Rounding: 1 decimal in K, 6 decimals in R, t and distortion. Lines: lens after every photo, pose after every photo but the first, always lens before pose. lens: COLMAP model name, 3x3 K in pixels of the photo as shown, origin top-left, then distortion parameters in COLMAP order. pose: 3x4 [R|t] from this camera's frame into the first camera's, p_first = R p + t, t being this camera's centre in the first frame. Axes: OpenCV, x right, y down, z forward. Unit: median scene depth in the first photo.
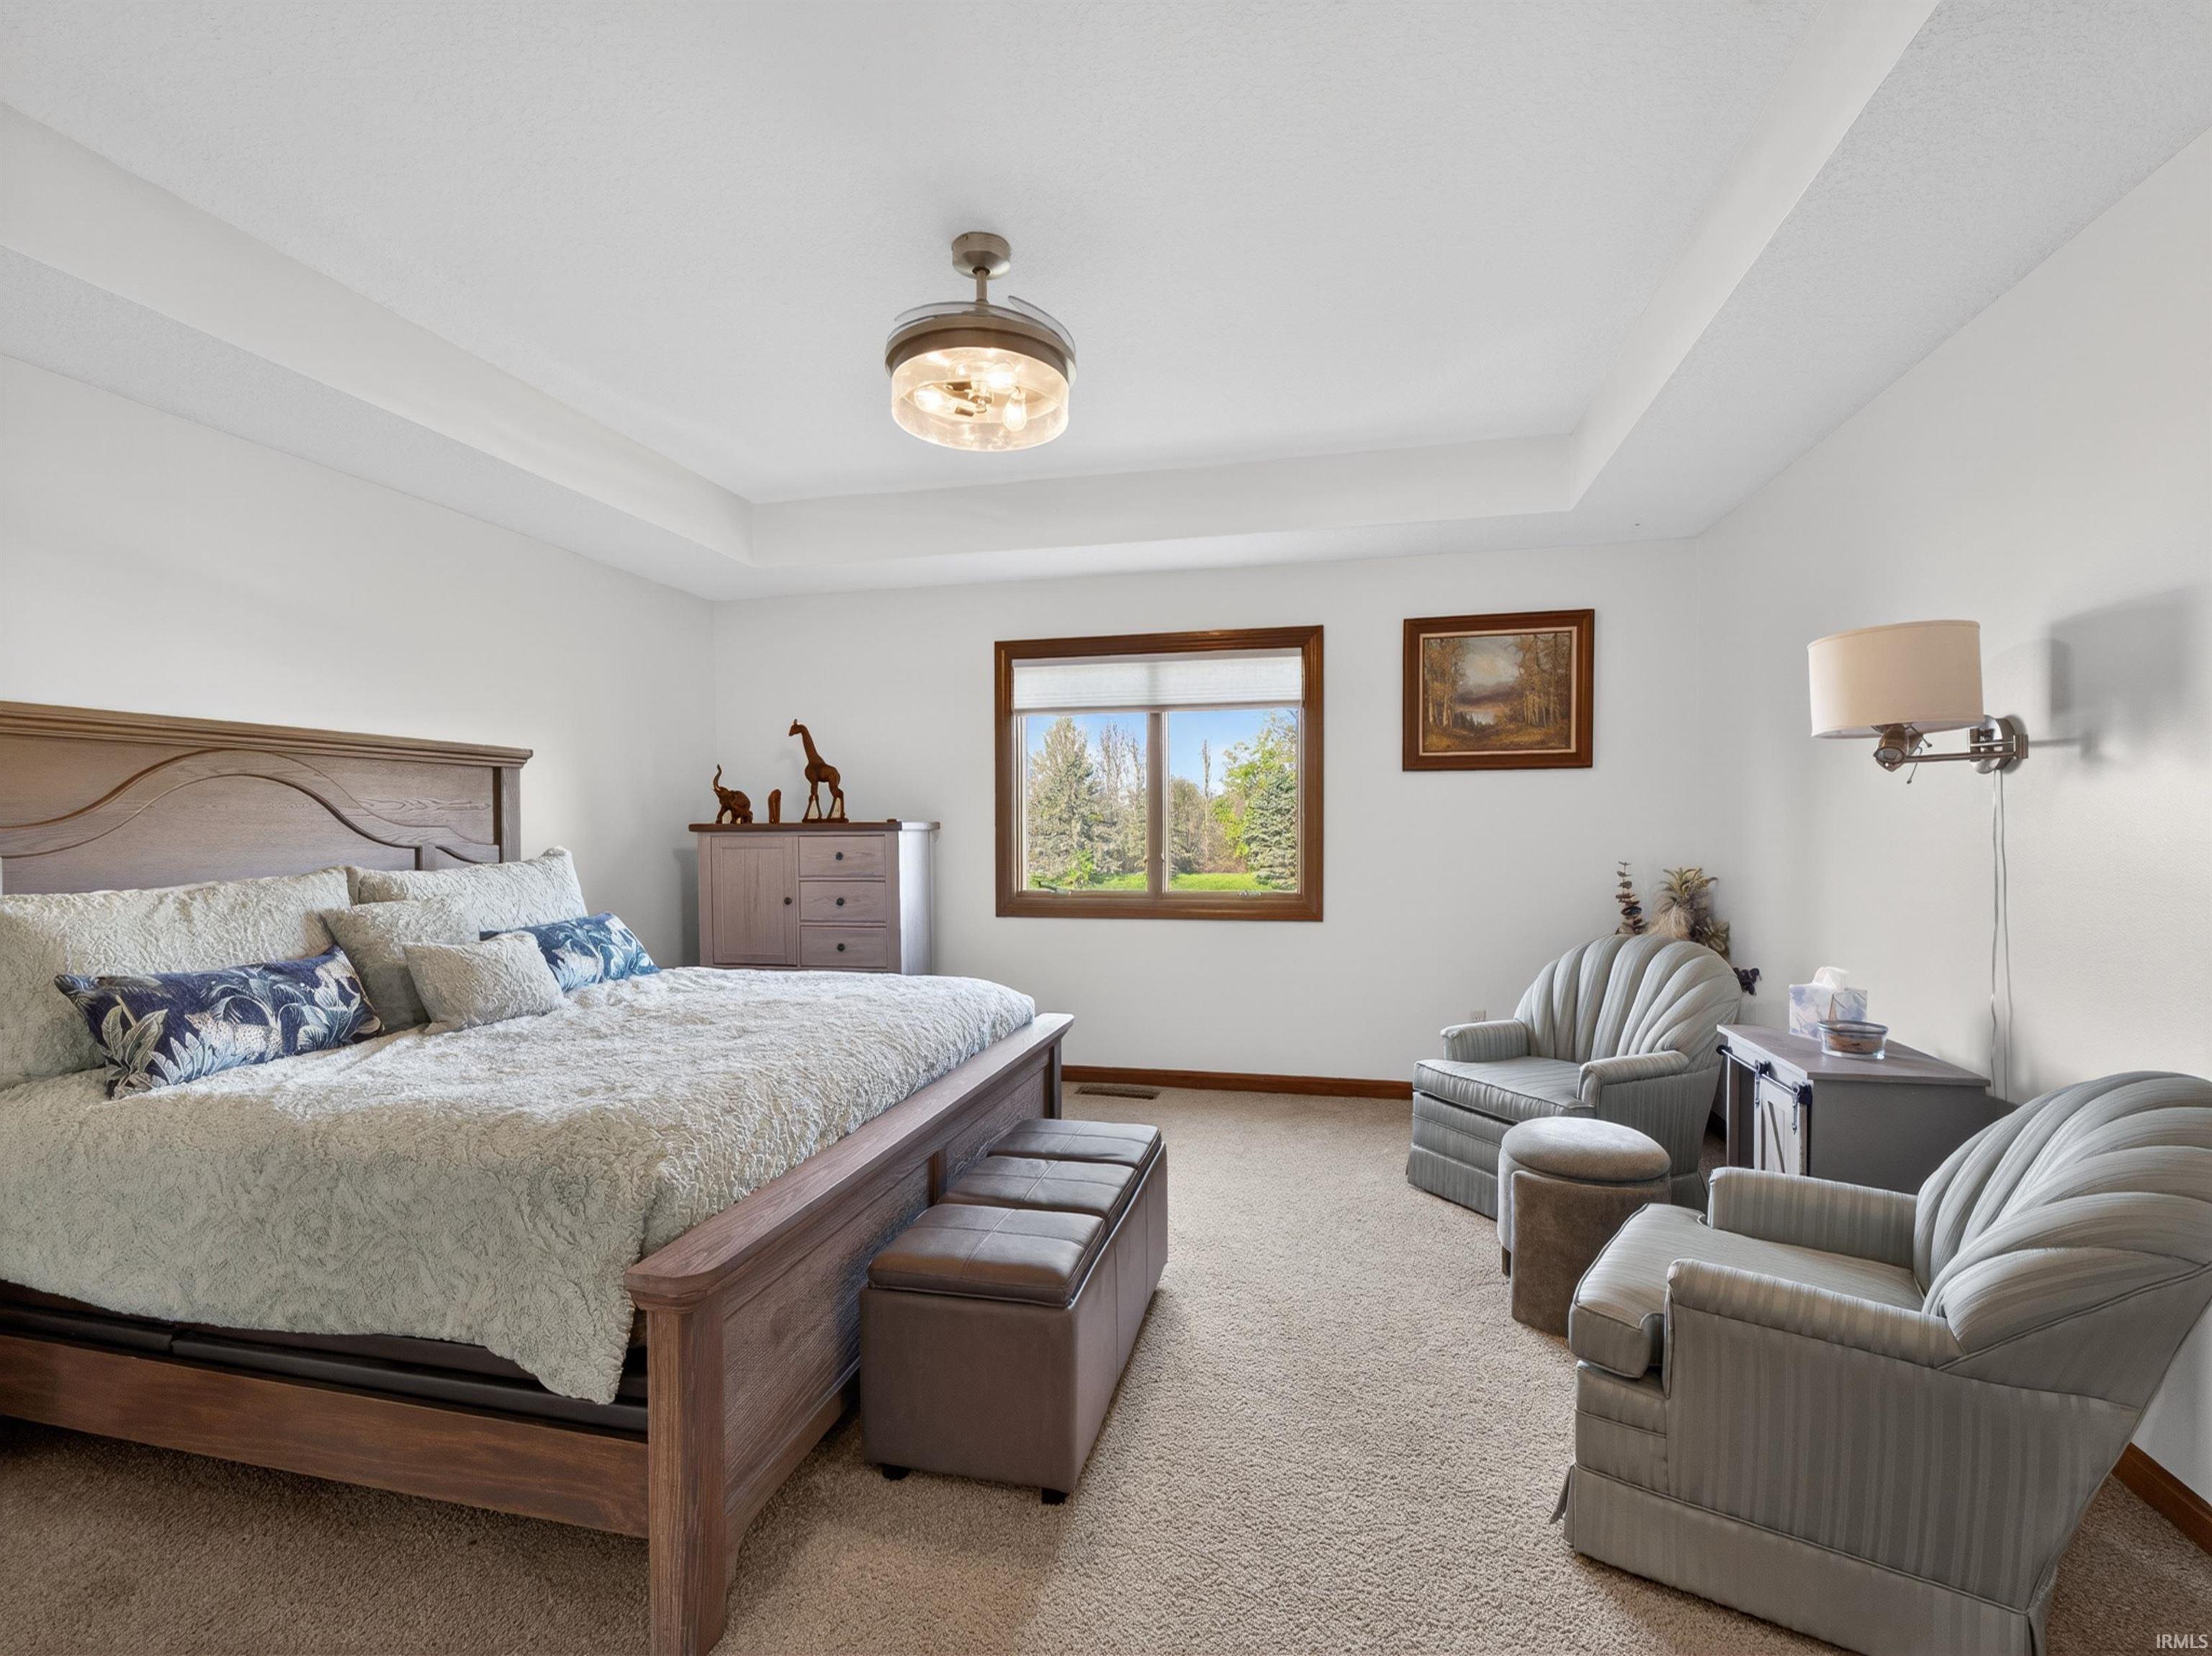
lens RADIAL K [[1048.0, 0, 1099.7], [0, 1048.0, 846.1], [0, 0, 1]] dist [-0.006545, 0.001763]
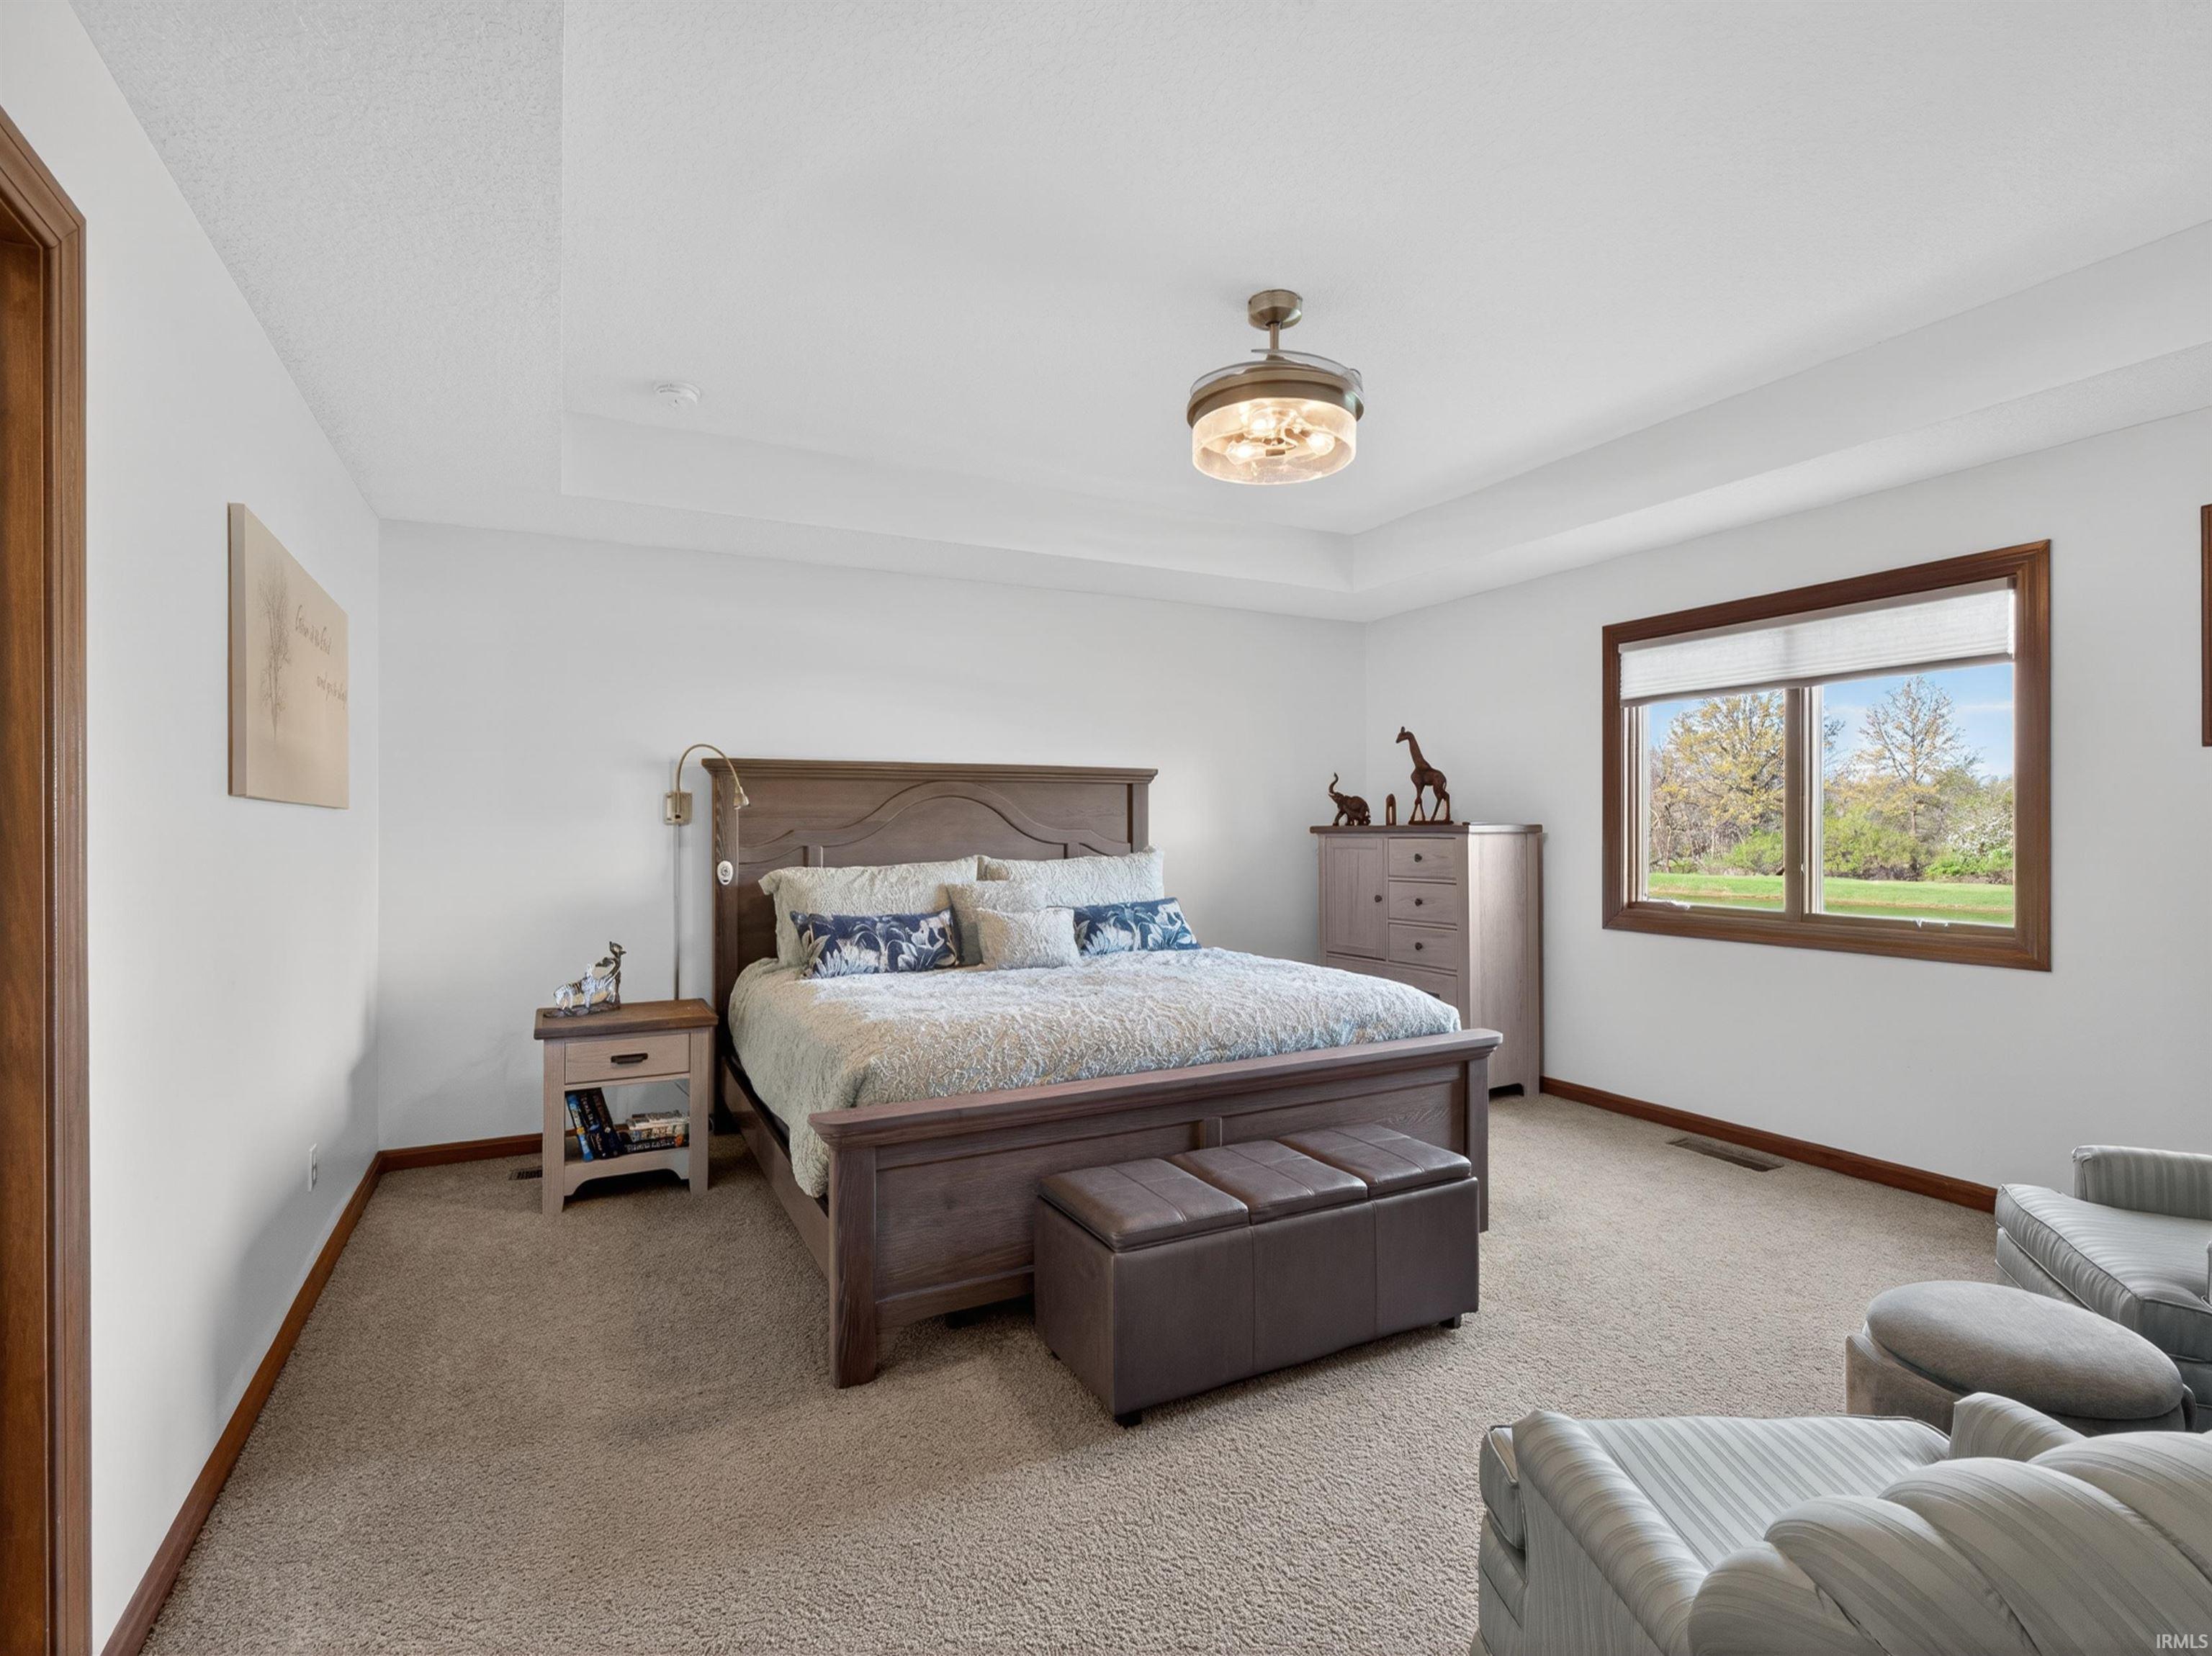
lens RADIAL K [[1048.0, 0, 1096.8], [0, 1048.0, 822.9], [0, 0, 1]] dist [-0.006545, 0.001763]
pose [[0.657608, 0.000277, -0.753360, 0.317587], [-0.015534, 0.999792, -0.013192, -0.006305], [0.753200, 0.020378, 0.657476, 0.083342]]
